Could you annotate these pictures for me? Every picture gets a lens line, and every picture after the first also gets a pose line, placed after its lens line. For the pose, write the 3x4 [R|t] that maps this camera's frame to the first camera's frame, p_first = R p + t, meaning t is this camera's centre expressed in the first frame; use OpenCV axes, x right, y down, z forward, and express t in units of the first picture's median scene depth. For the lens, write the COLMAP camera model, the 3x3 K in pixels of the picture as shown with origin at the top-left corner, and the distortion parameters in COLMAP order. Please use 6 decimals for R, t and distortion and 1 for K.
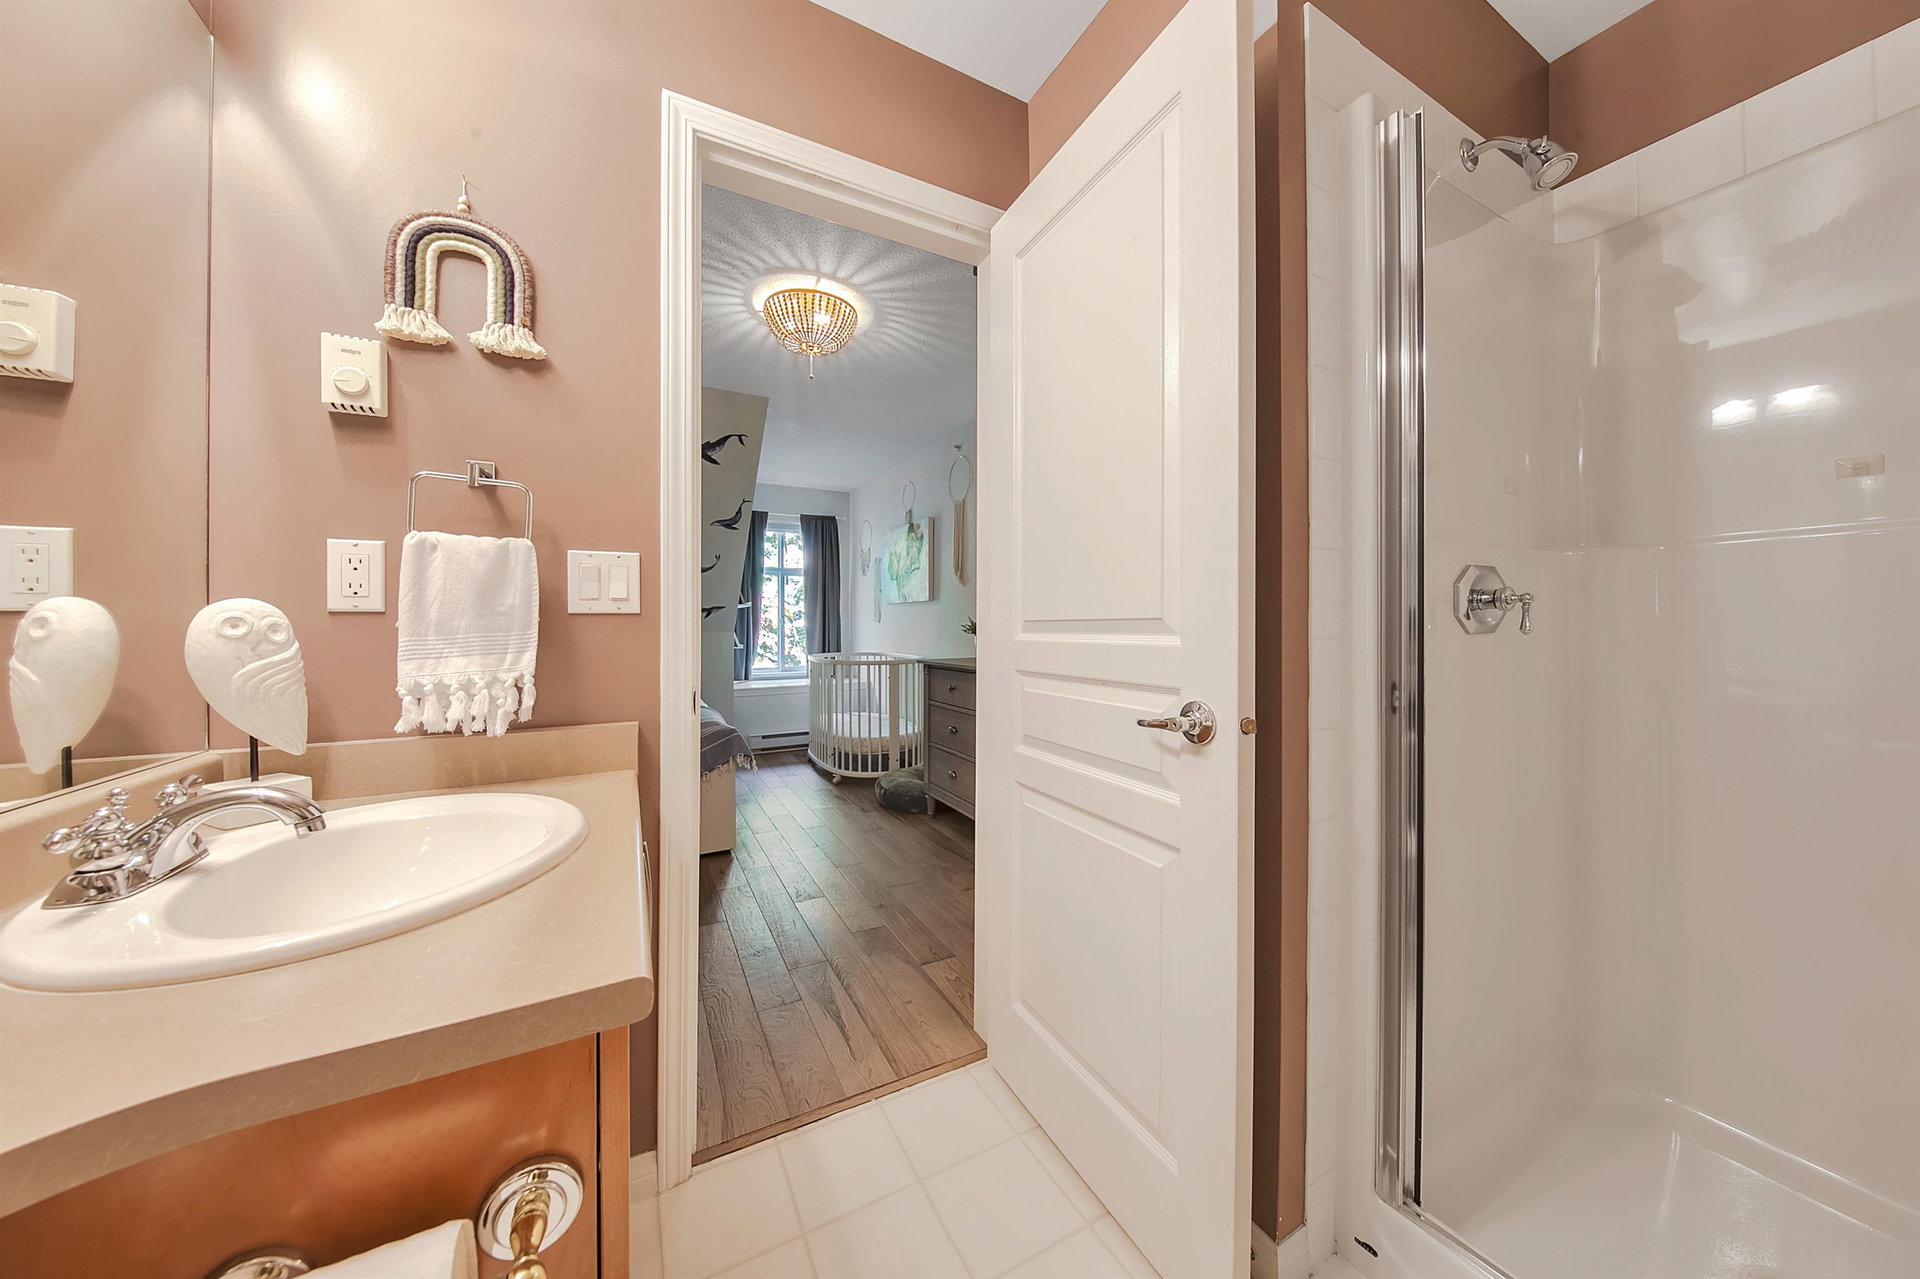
lens RADIAL K [[627.0, 0, 956.6], [0, 627.0, 635.2], [0, 0, 1]] dist [0.000445, 0.000017]
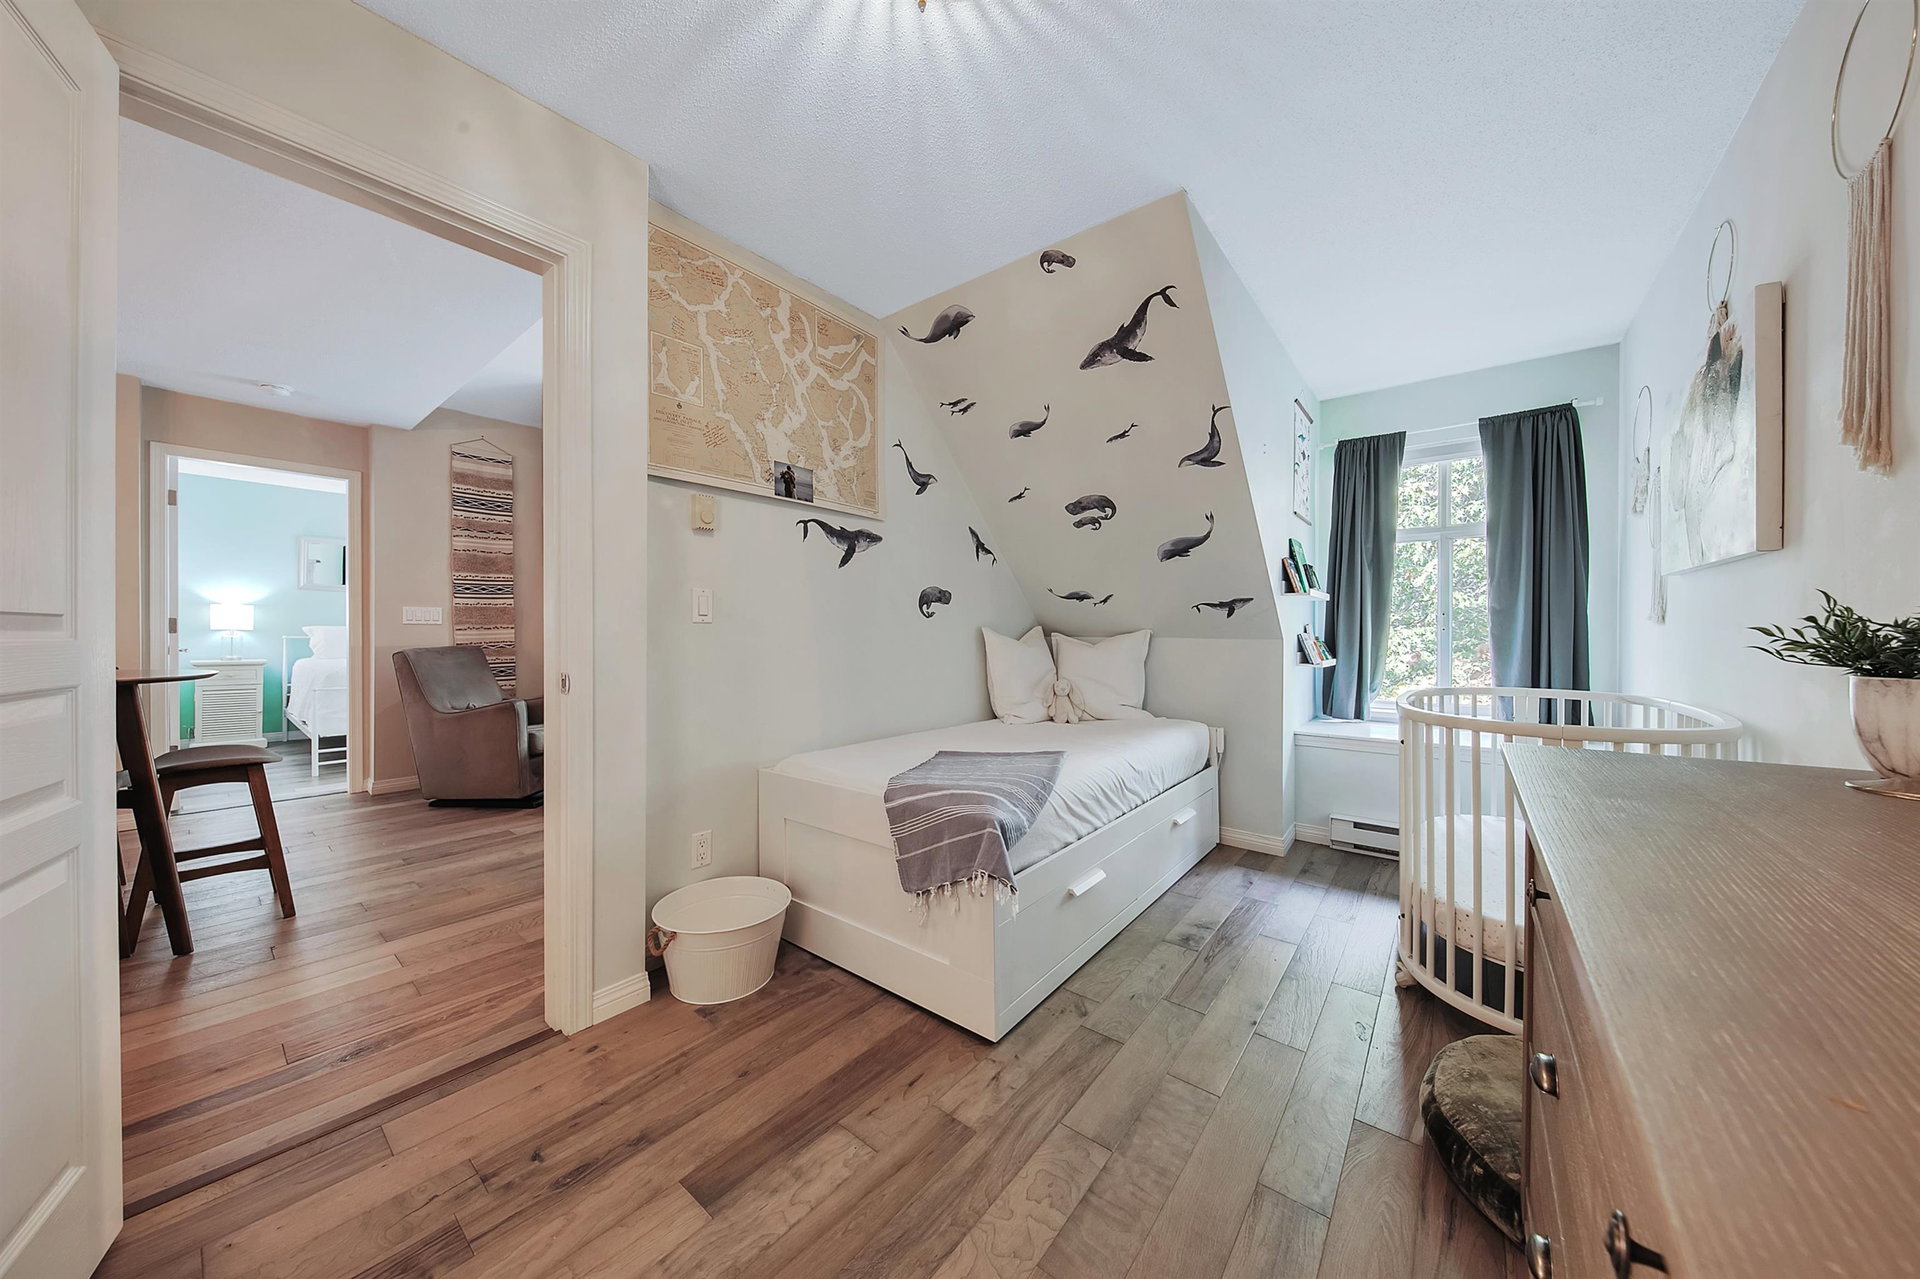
lens RADIAL K [[627.0, 0, 956.6], [0, 627.0, 635.2], [0, 0, 1]] dist [0.000445, 0.000017]
pose [[0.398891, 0.013227, -0.916903, 0.065511], [-0.017767, 0.999820, 0.006694, -0.006320], [0.916826, 0.013621, 0.399055, 0.393488]]
